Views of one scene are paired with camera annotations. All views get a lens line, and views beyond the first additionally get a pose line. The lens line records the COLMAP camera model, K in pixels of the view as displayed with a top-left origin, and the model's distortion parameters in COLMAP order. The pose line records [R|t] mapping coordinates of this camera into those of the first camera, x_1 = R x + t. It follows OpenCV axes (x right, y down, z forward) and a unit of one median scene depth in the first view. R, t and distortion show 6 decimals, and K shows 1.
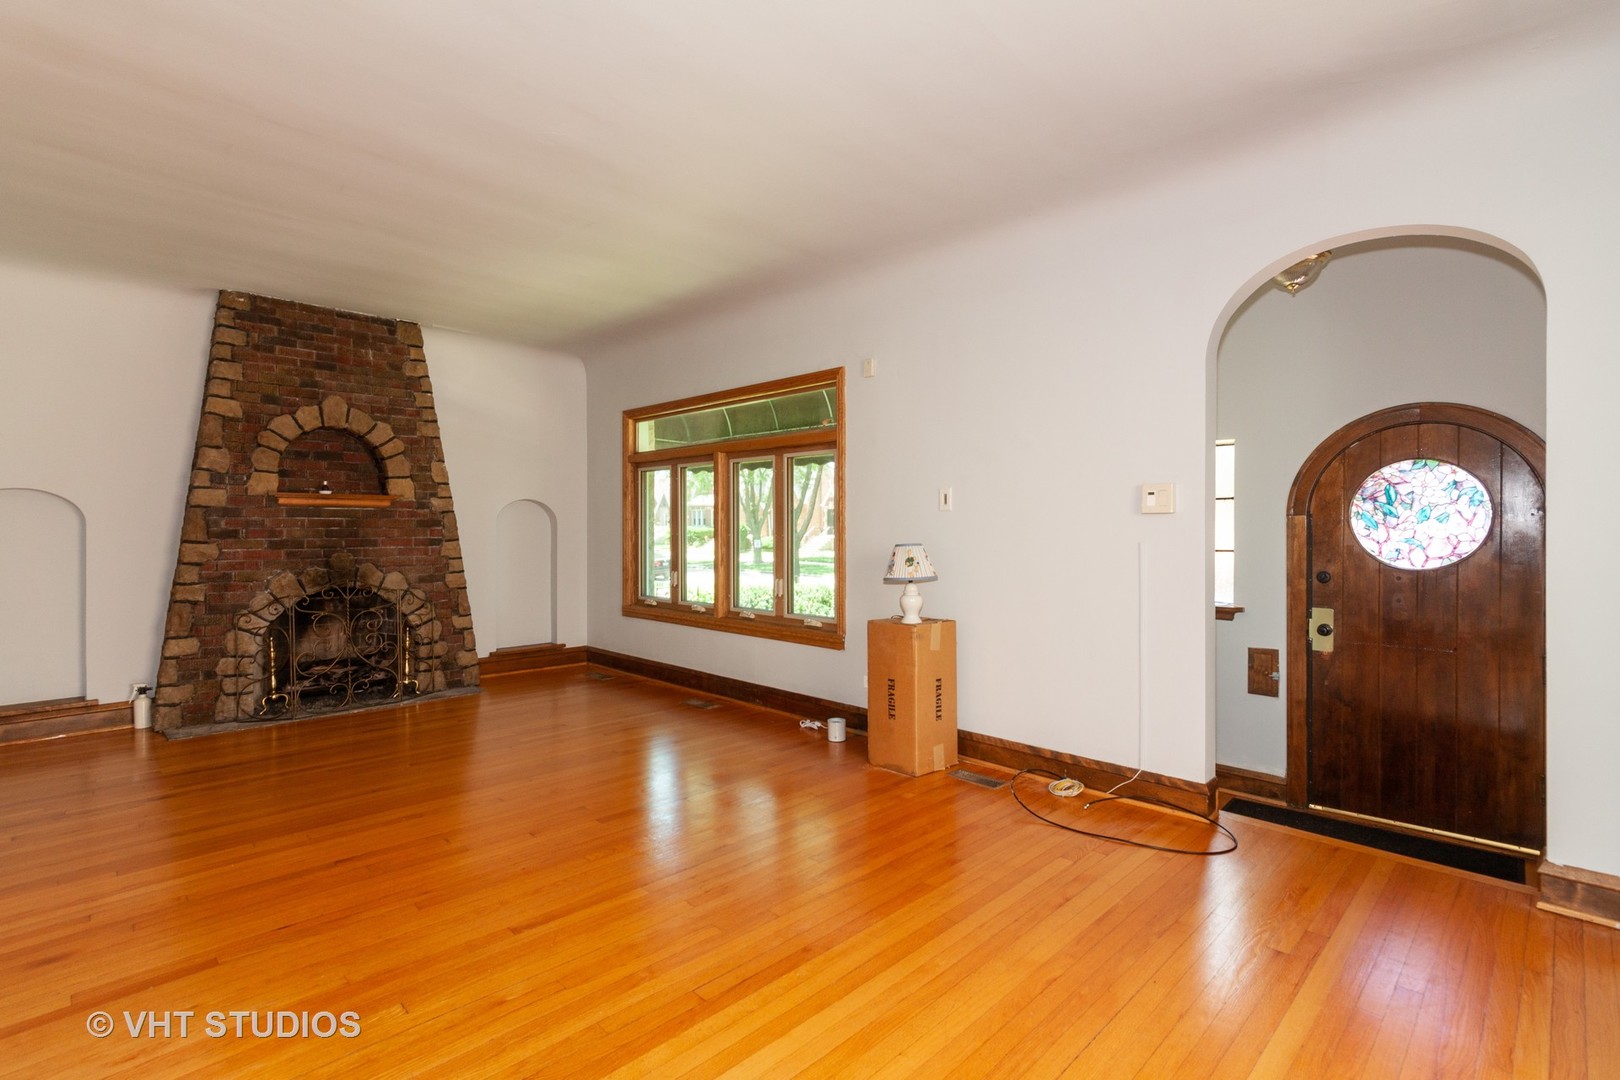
lens RADIAL K [[756.1, 0, 821.4], [0, 756.1, 537.0], [0, 0, 1]] dist [0.002140, 0.002119]
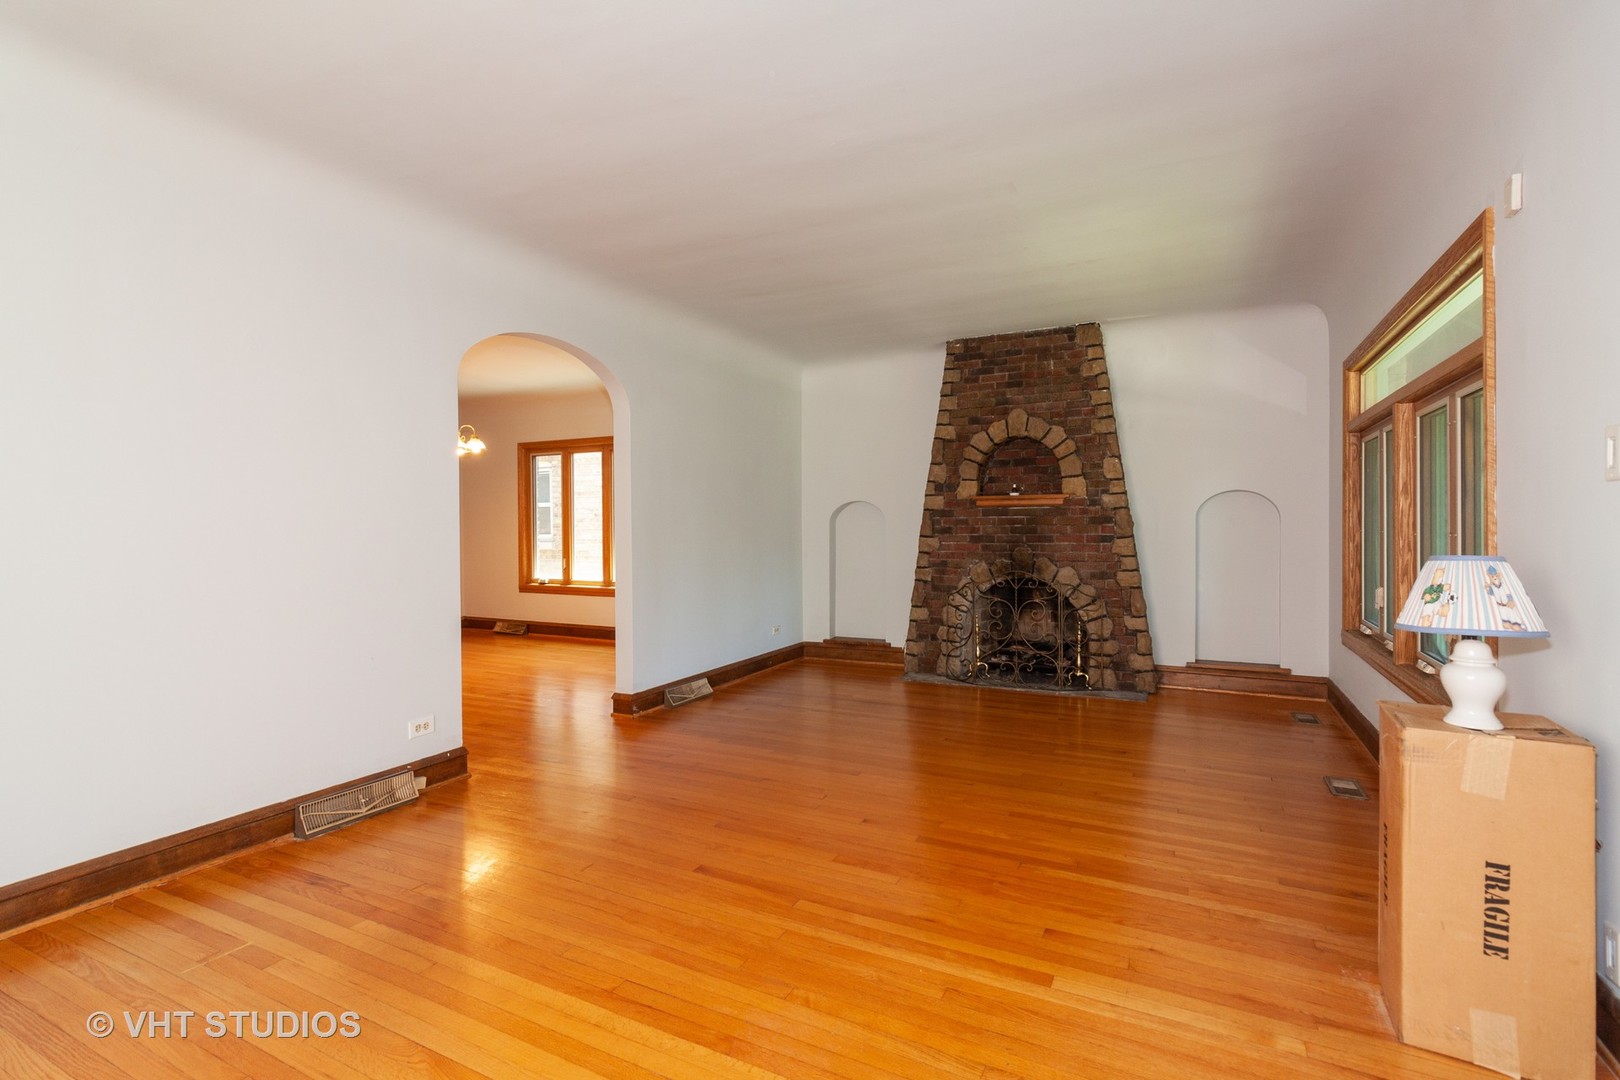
lens RADIAL K [[756.1, 0, 816.8], [0, 756.1, 533.4], [0, 0, 1]] dist [0.002140, 0.002119]
pose [[0.304290, 0.006769, -0.952555, 0.346106], [-0.005294, 0.999971, 0.005415, -0.004215], [0.952565, 0.003395, 0.304317, 0.368968]]
